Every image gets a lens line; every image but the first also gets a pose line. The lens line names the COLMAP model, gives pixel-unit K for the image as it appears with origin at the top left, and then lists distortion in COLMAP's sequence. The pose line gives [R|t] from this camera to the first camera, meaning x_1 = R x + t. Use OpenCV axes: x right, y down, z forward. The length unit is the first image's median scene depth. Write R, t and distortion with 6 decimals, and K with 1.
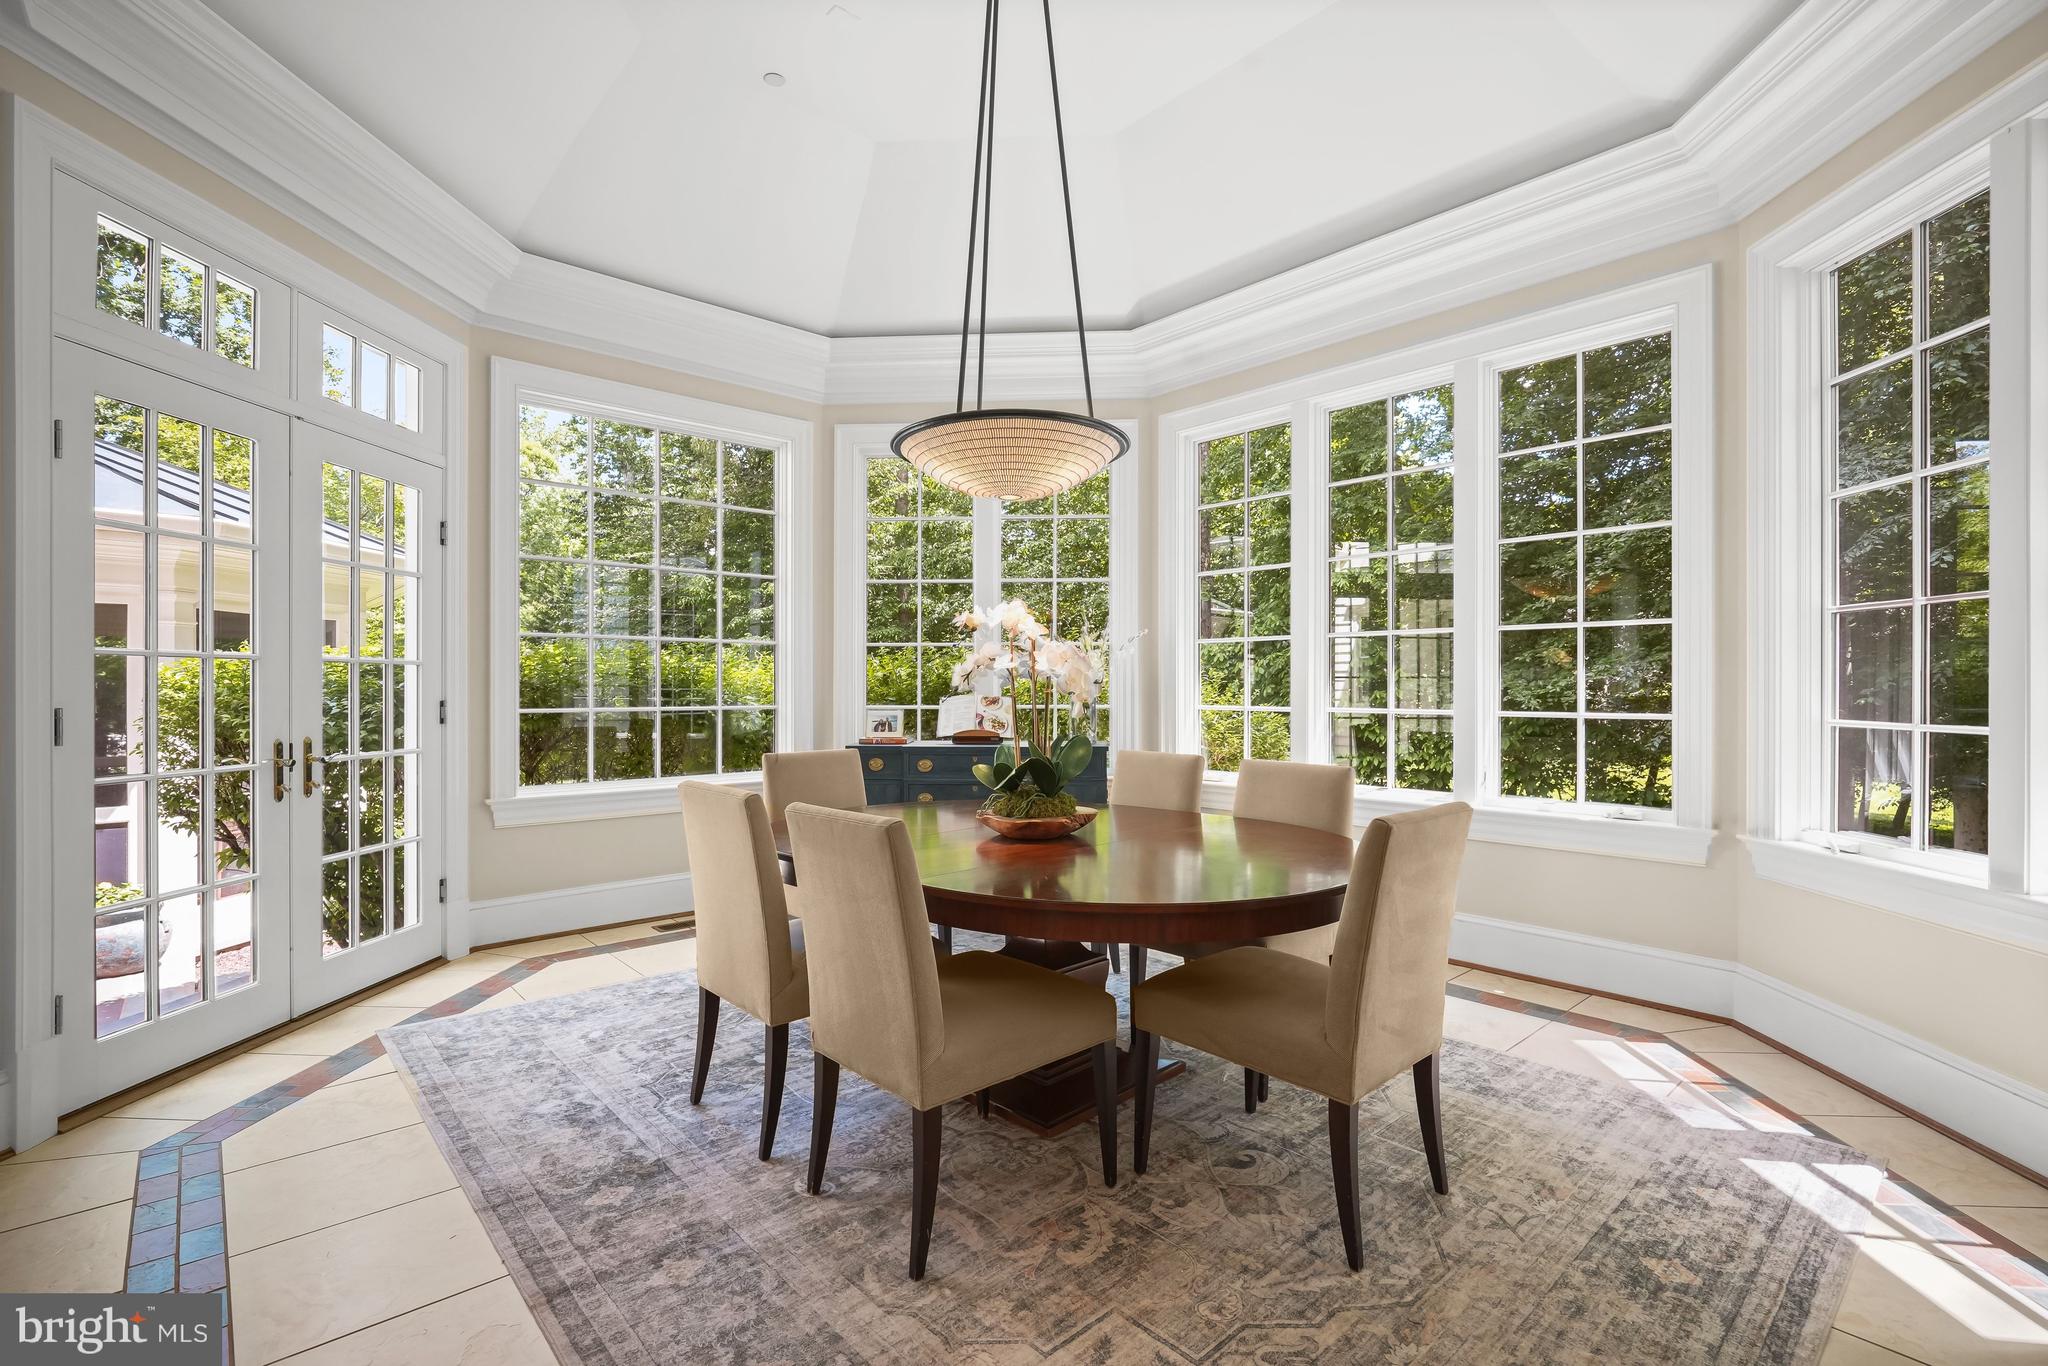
lens RADIAL K [[935.3, 0, 1024.1], [0, 935.3, 690.9], [0, 0, 1]] dist [0.000093, 0.000156]
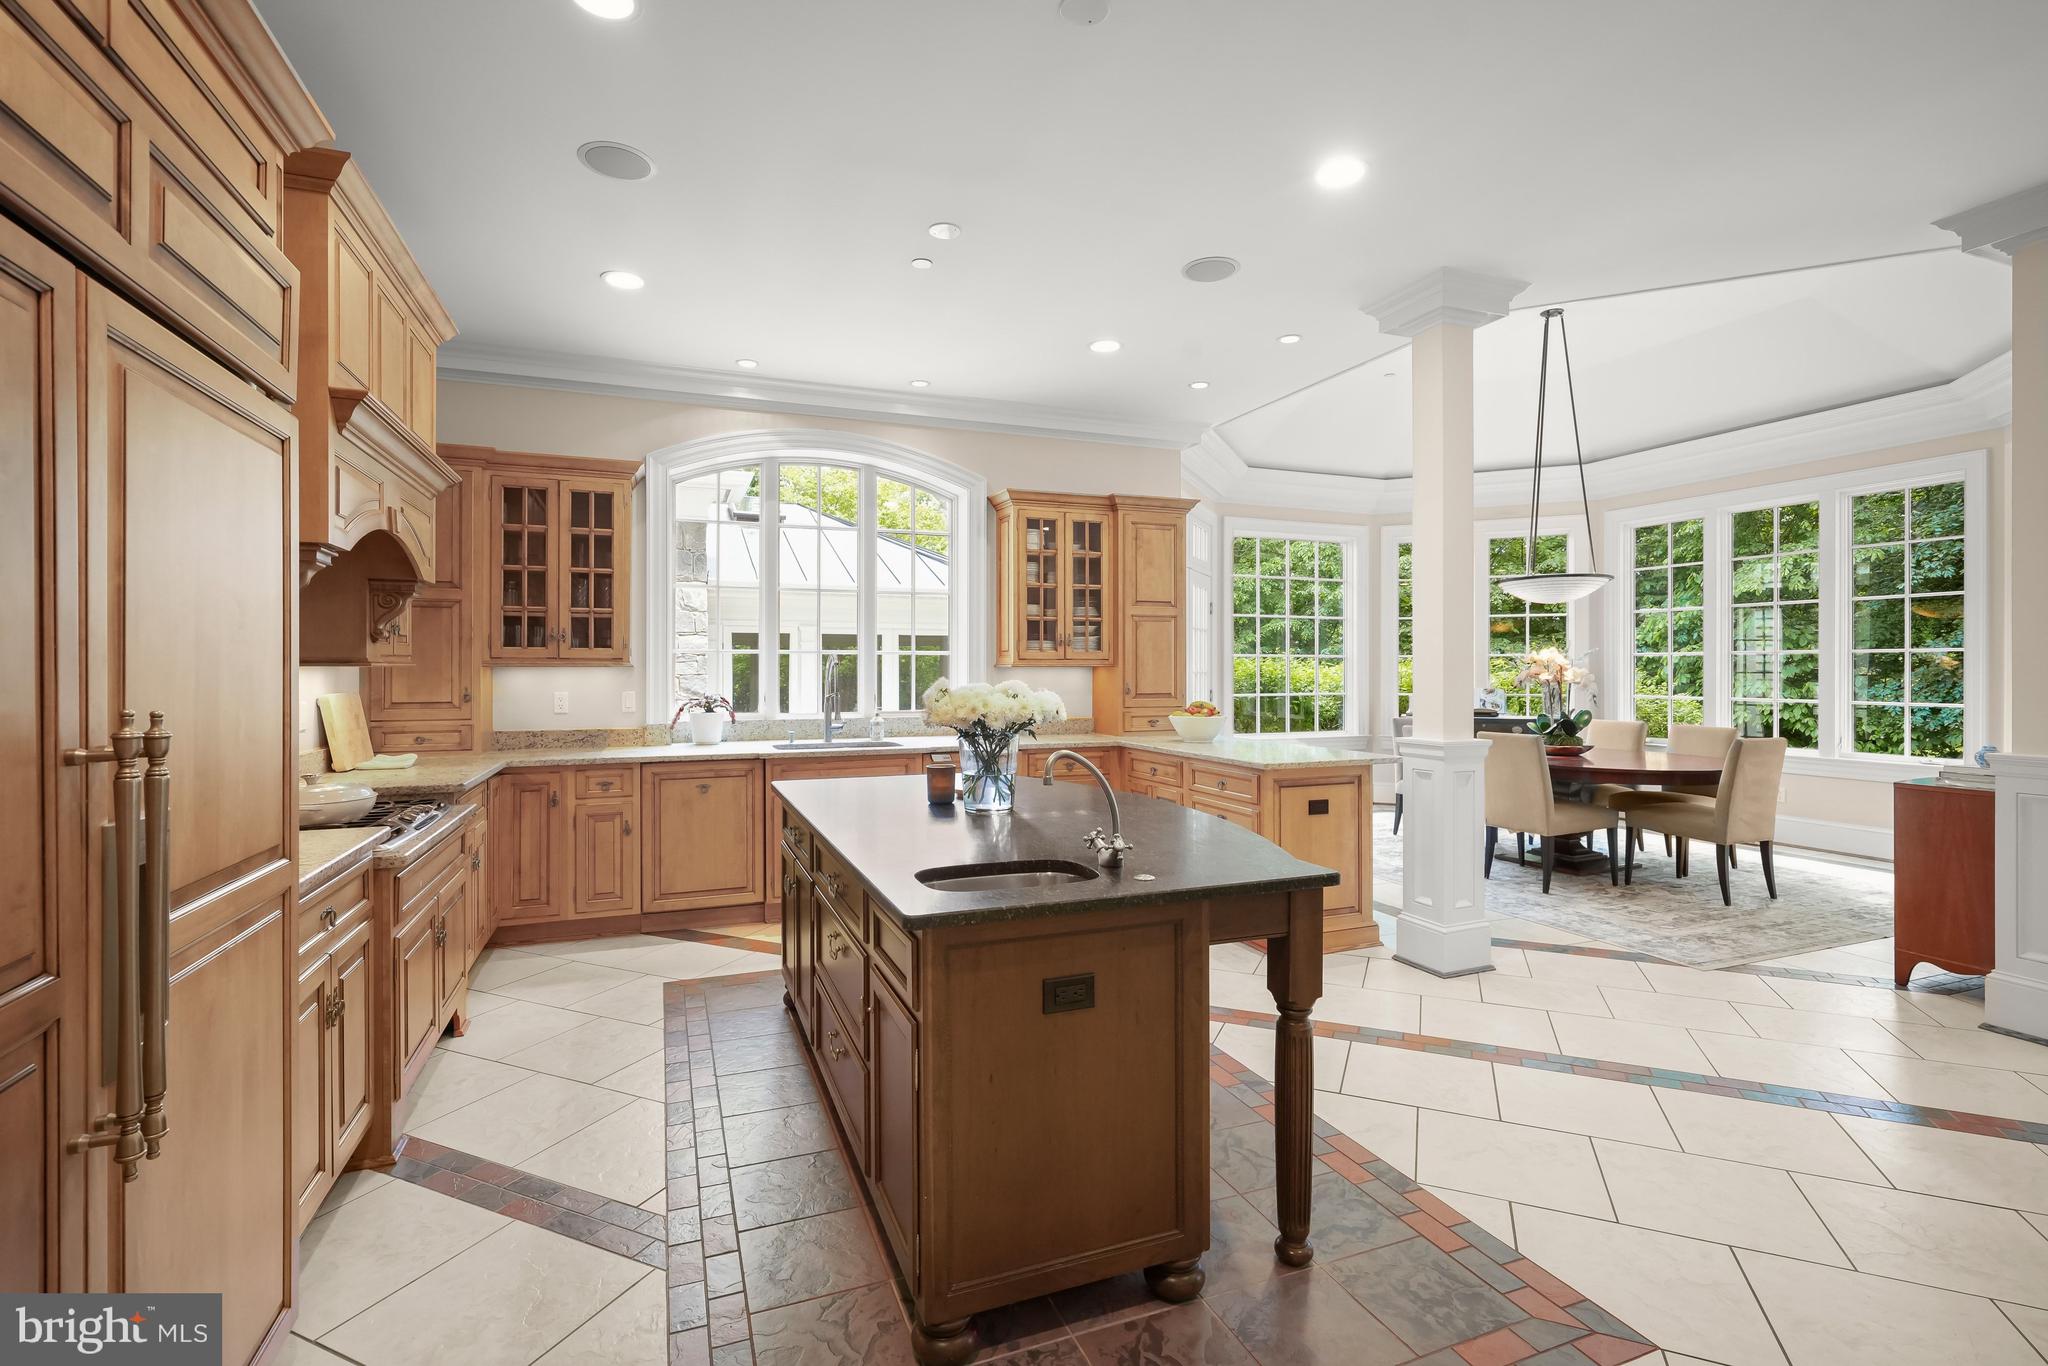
lens RADIAL K [[935.3, 0, 1024.3], [0, 935.3, 672.8], [0, 0, 1]] dist [0.000093, 0.000156]
pose [[0.937208, -0.000600, -0.348770, -0.282358], [0.001479, 0.999996, 0.002253, -0.032973], [0.348768, -0.002627, 0.937206, -1.042741]]
